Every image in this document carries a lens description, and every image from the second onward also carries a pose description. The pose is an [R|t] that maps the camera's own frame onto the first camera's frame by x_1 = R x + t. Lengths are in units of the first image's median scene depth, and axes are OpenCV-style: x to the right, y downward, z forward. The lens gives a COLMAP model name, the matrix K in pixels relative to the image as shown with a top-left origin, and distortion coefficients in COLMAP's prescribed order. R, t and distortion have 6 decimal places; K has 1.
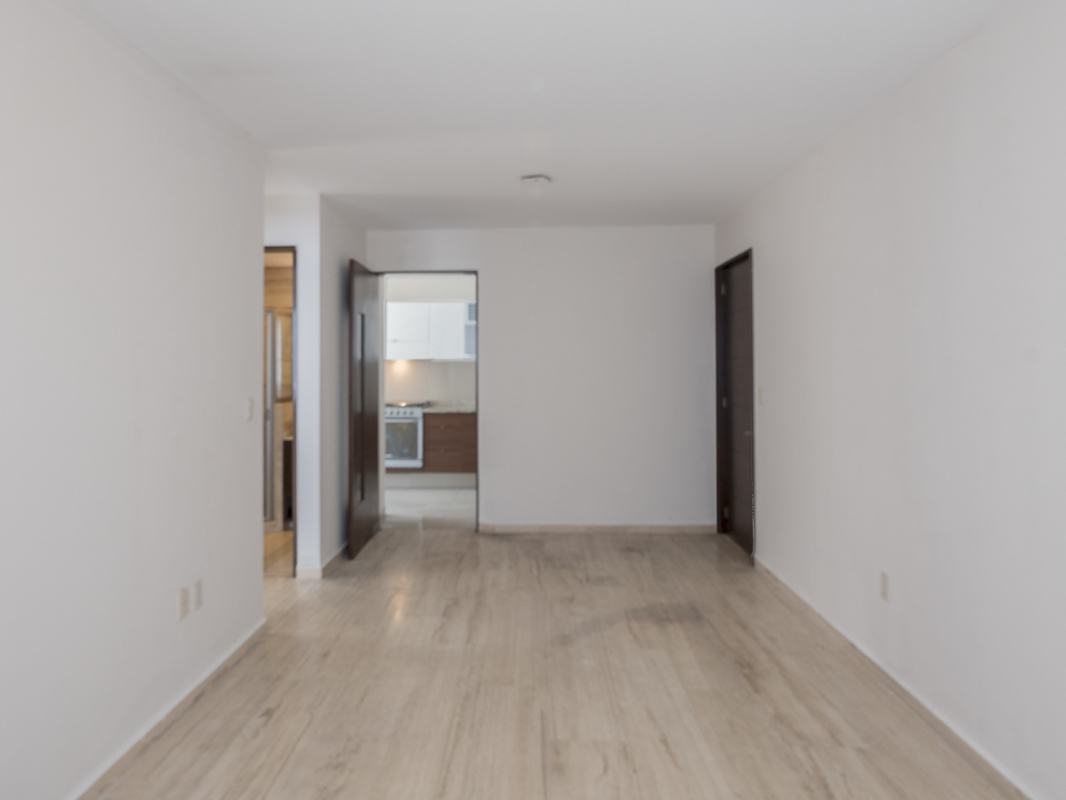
lens RADIAL K [[451.3, 0, 533.1], [0, 451.3, 396.0], [0, 0, 1]] dist [-0.000299, 0.000031]
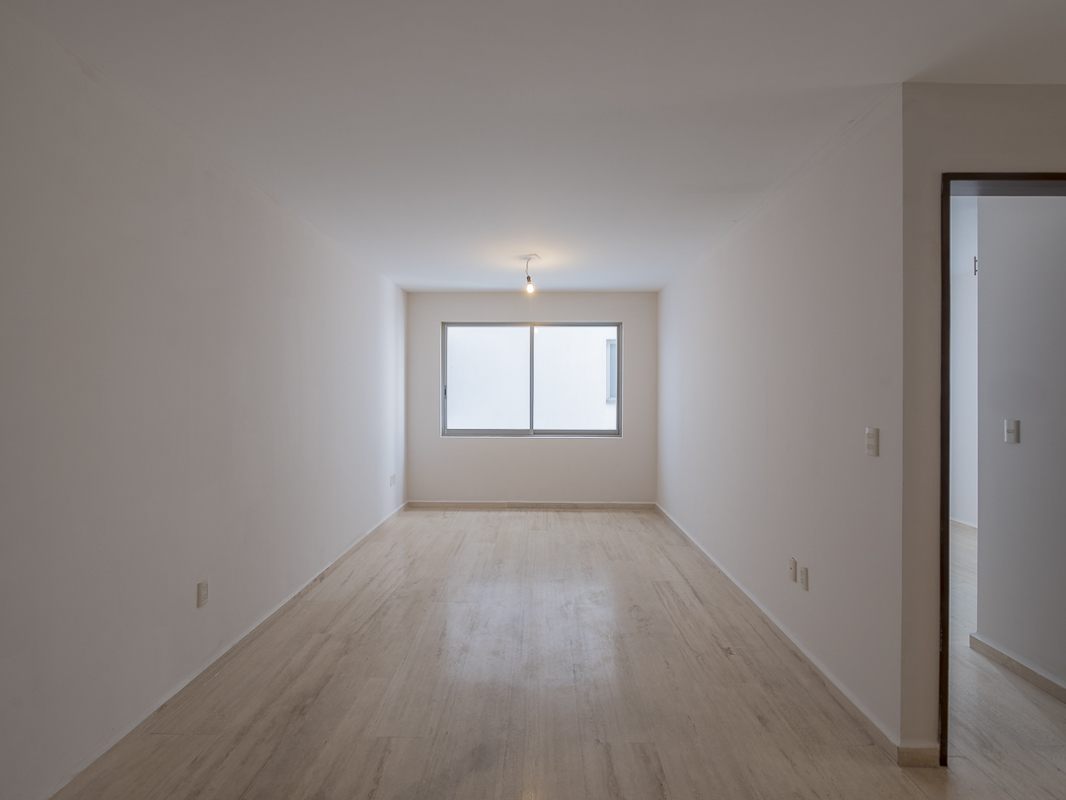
lens RADIAL K [[451.3, 0, 533.0], [0, 451.3, 396.0], [0, 0, 1]] dist [-0.000299, 0.000031]
pose [[-0.999744, 0.002267, 0.022501, -0.048227], [0.003964, 0.997128, 0.075636, -0.151928], [-0.022264, 0.075705, -0.996882, 2.334789]]
